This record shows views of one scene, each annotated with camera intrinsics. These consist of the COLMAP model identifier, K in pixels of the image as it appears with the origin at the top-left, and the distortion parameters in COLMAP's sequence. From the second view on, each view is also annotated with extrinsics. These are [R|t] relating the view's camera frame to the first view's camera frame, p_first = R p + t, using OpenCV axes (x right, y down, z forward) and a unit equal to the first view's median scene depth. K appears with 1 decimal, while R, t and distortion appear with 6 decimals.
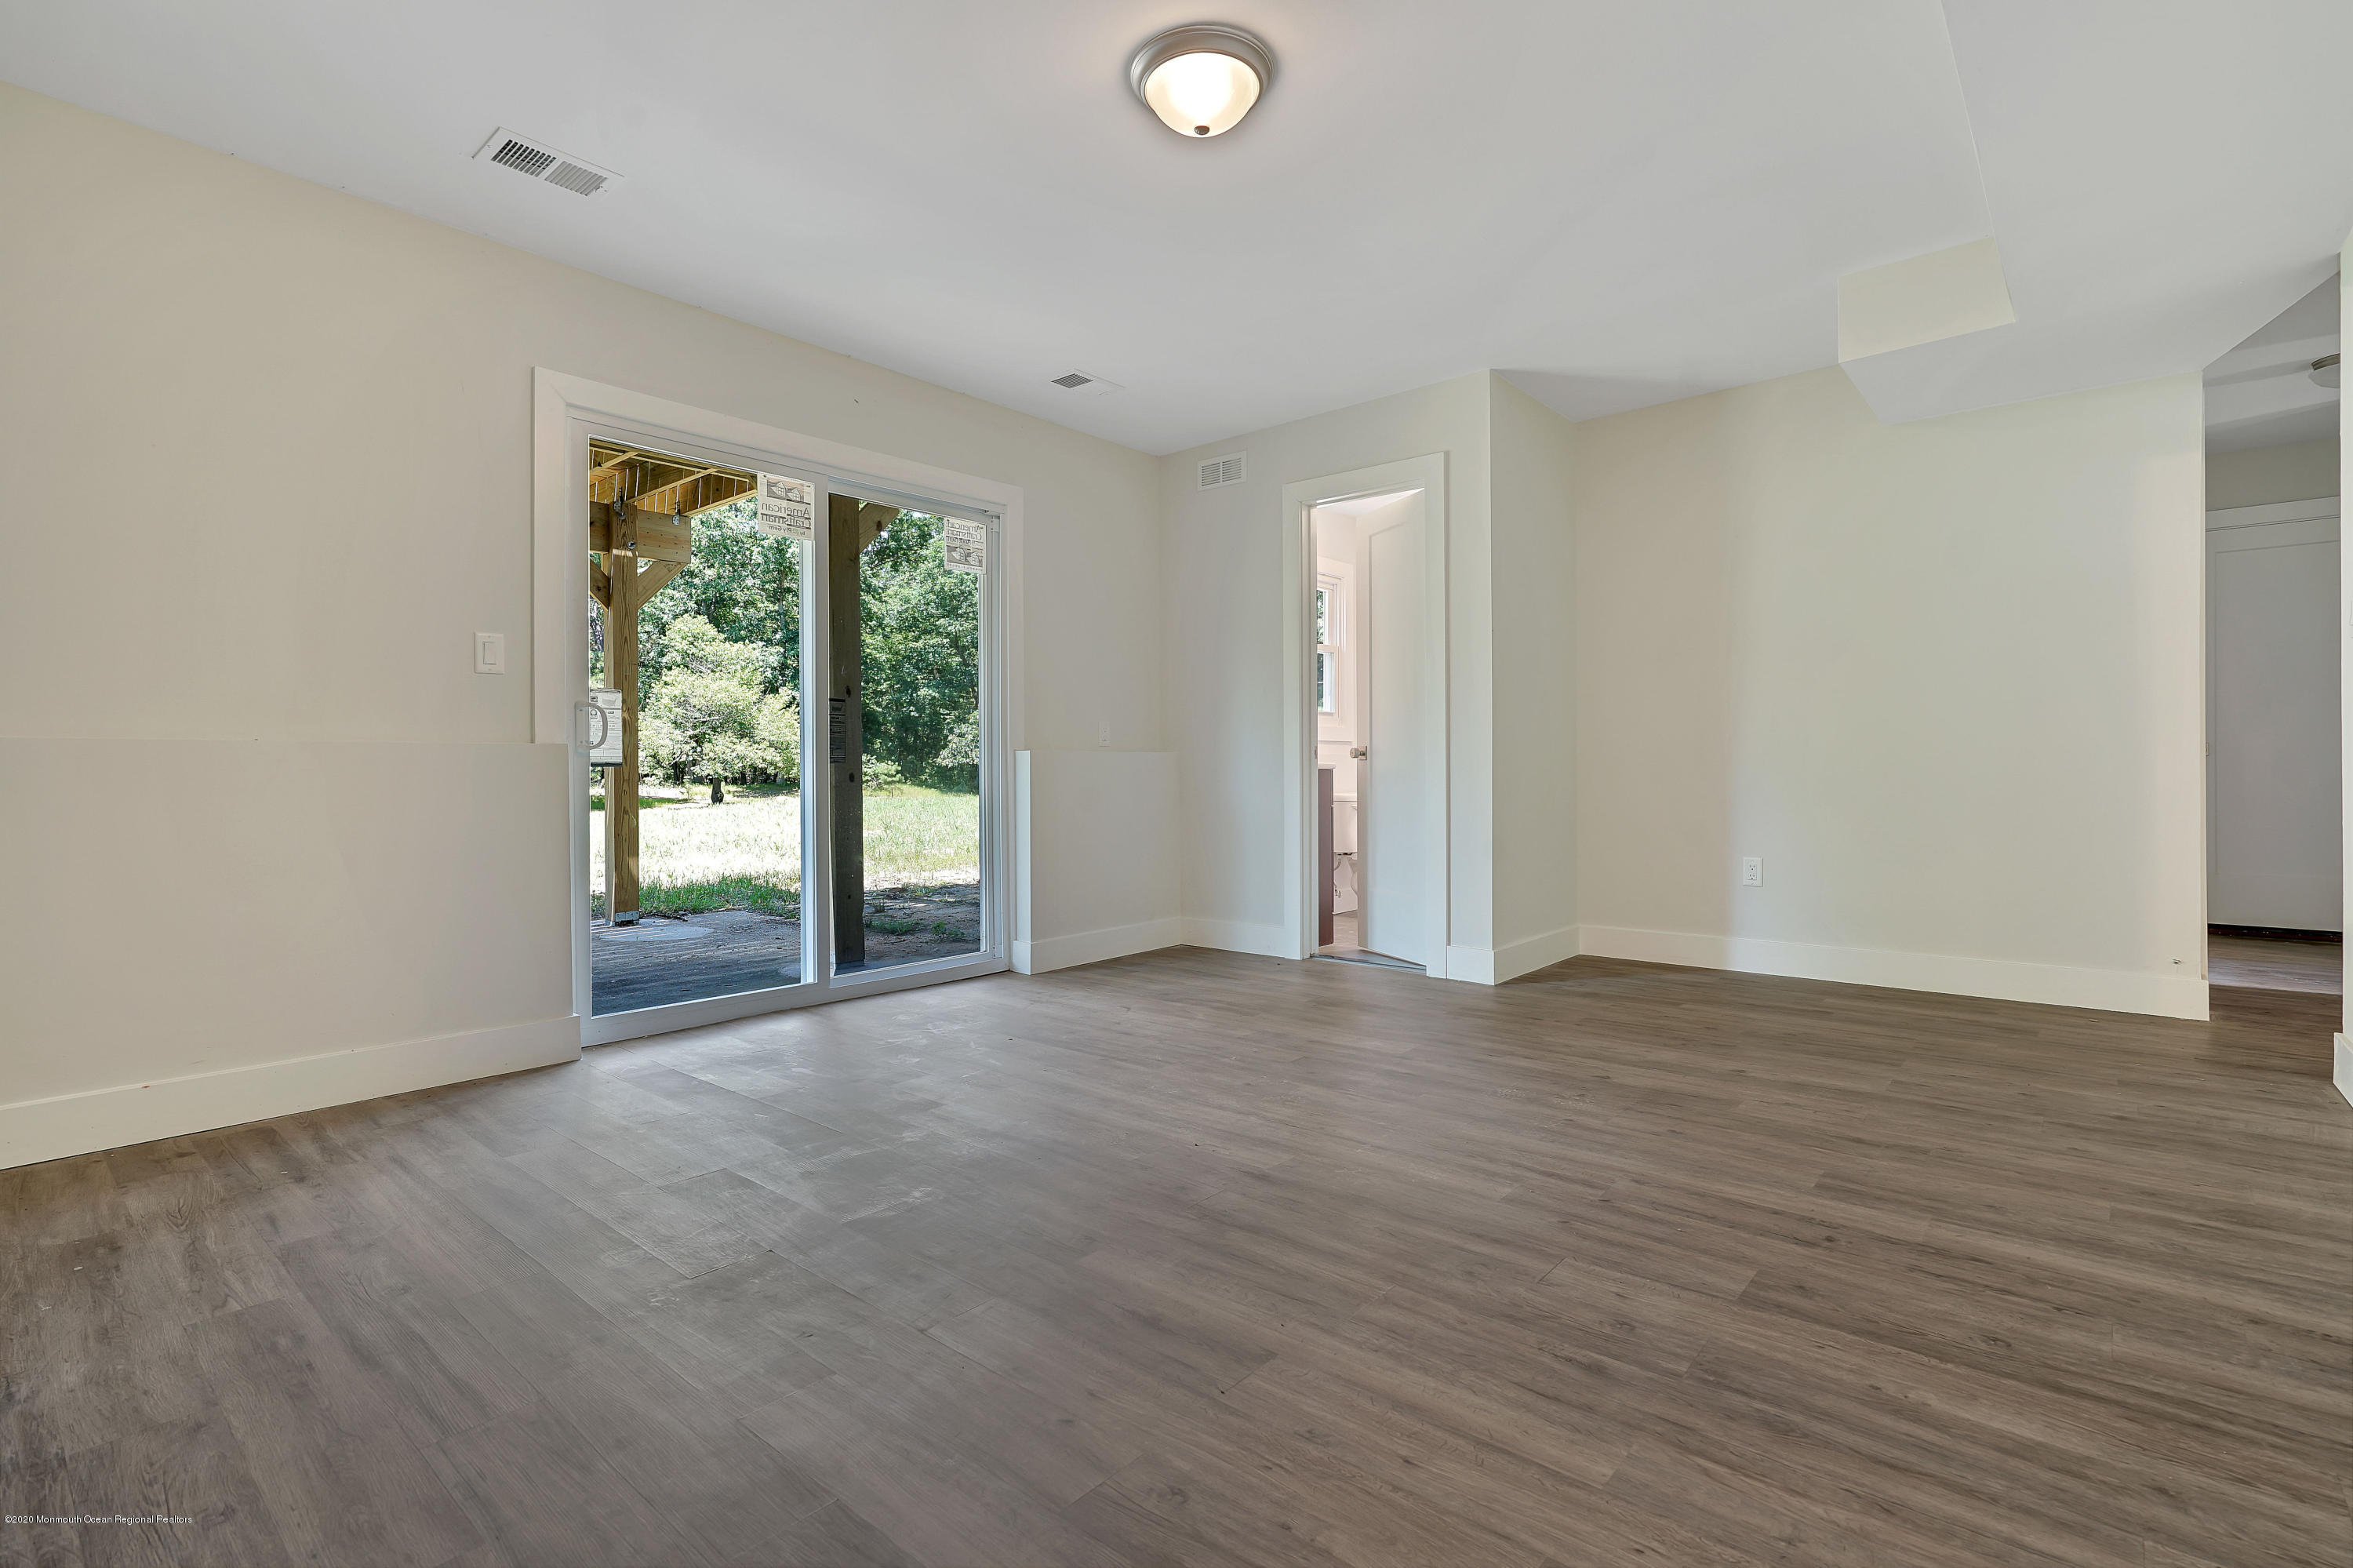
lens RADIAL K [[1072.1, 0, 1176.5], [0, 1072.1, 784.0], [0, 0, 1]] dist [-0.014202, 0.009140]
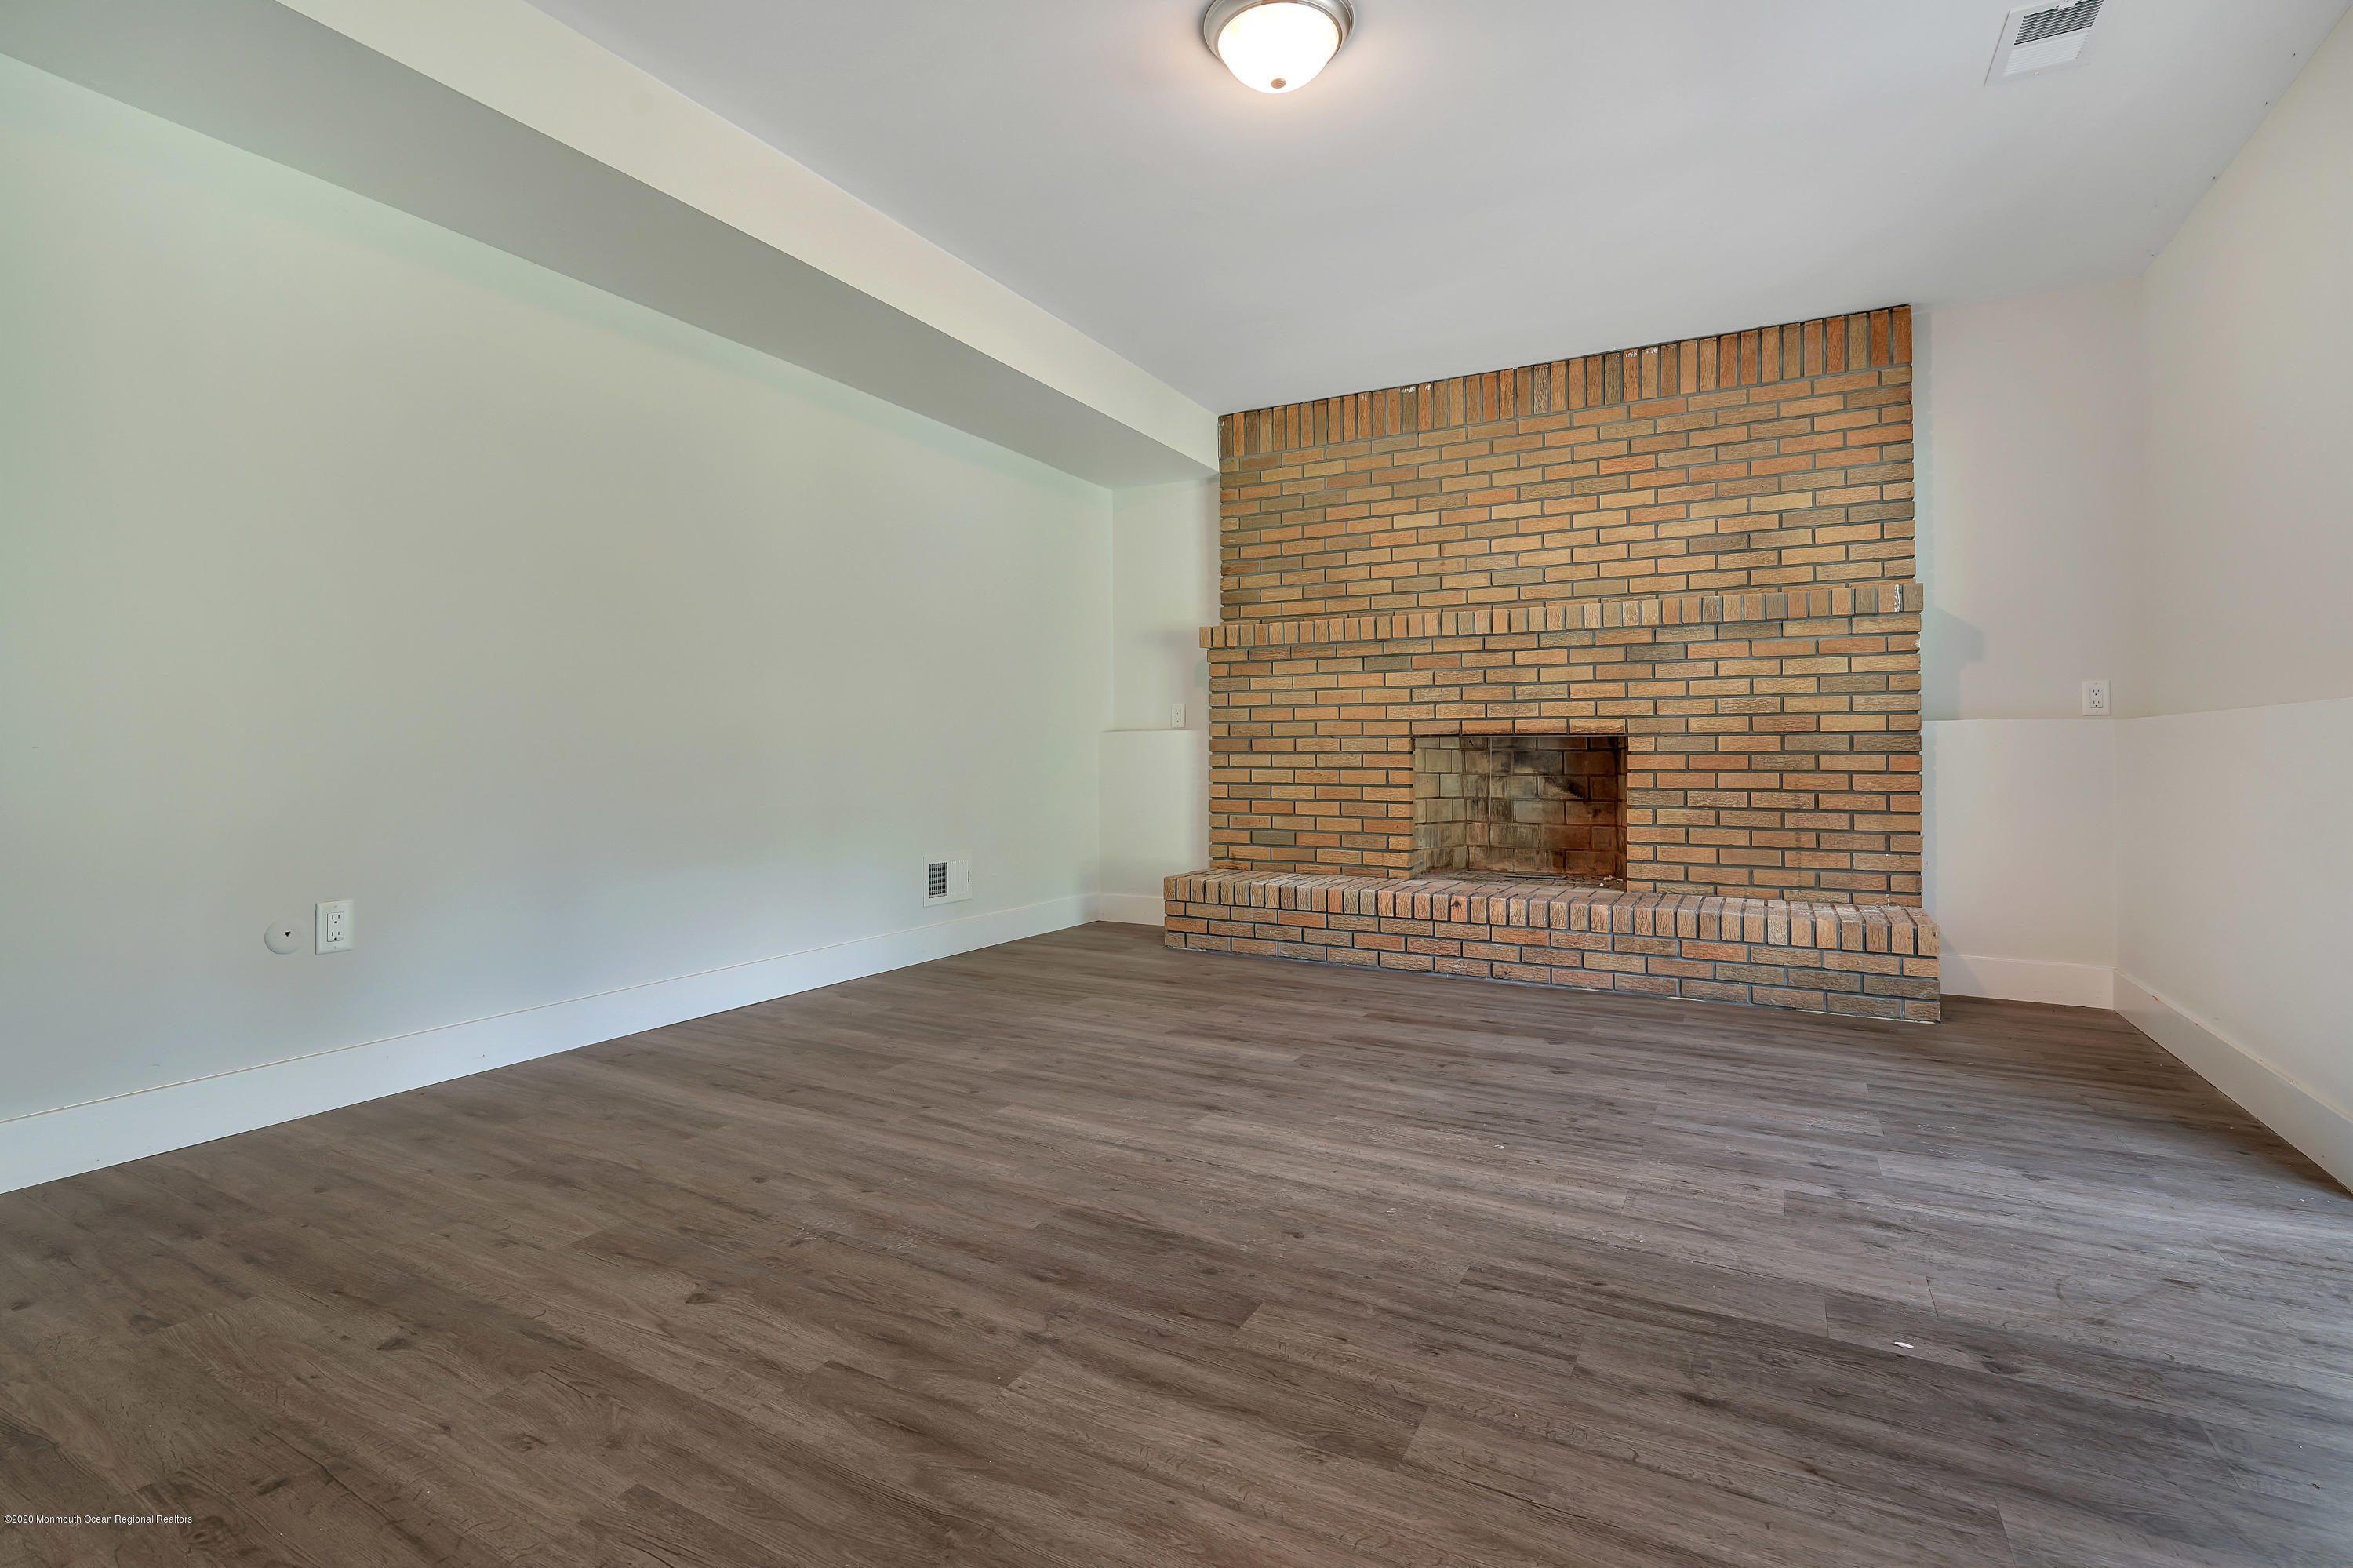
lens RADIAL K [[1072.1, 0, 1176.5], [0, 1072.1, 784.0], [0, 0, 1]] dist [-0.014202, 0.009140]
pose [[-0.976784, 0.015123, -0.213694, 0.347642], [0.007167, 0.999254, 0.037954, -0.020393], [0.214108, 0.035541, -0.976163, 2.056234]]
